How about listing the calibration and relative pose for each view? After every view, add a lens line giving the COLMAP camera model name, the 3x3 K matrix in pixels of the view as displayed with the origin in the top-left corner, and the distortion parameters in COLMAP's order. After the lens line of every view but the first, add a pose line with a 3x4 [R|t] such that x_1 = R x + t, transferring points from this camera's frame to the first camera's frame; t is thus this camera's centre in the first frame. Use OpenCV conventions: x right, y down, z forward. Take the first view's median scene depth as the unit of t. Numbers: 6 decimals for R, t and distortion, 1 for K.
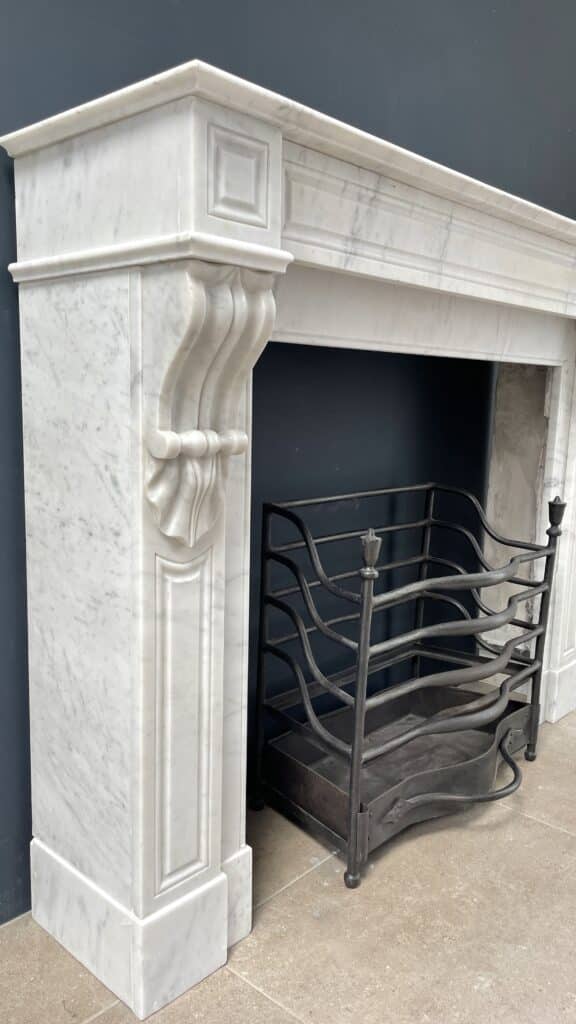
lens RADIAL K [[779.3, 0, 292.0], [0, 779.3, 504.0], [0, 0, 1]] dist [0.082138, -0.114990]
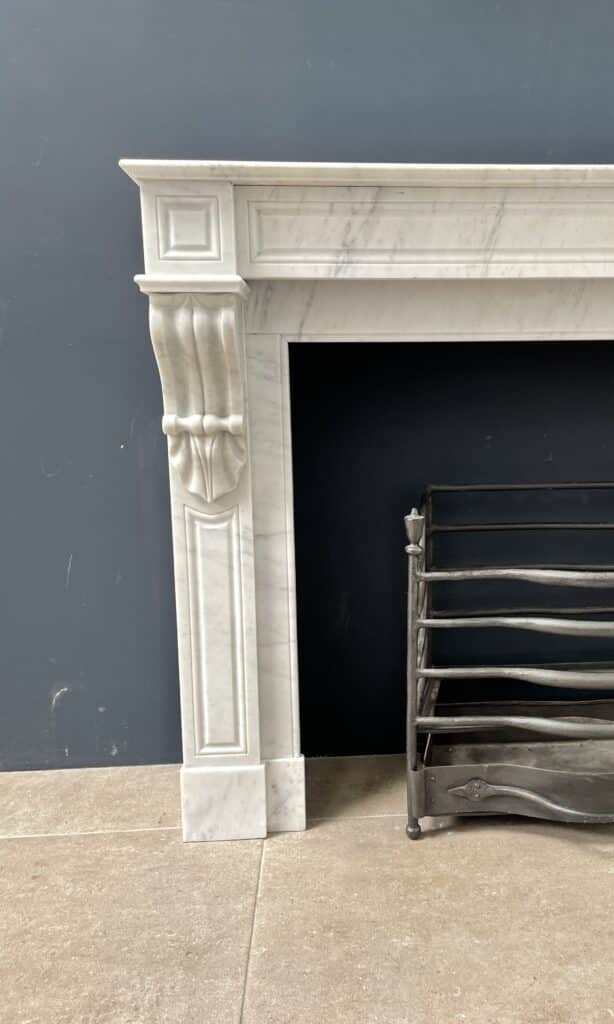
lens RADIAL K [[800.2, 0, 385.8], [0, 800.2, 508.1], [0, 0, 1]] dist [0.068679, -0.067869]
pose [[0.721443, 0.077542, -0.688118, 0.948919], [-0.073648, 0.996667, 0.035097, -0.005329], [0.688546, 0.025358, 0.724749, 0.190790]]
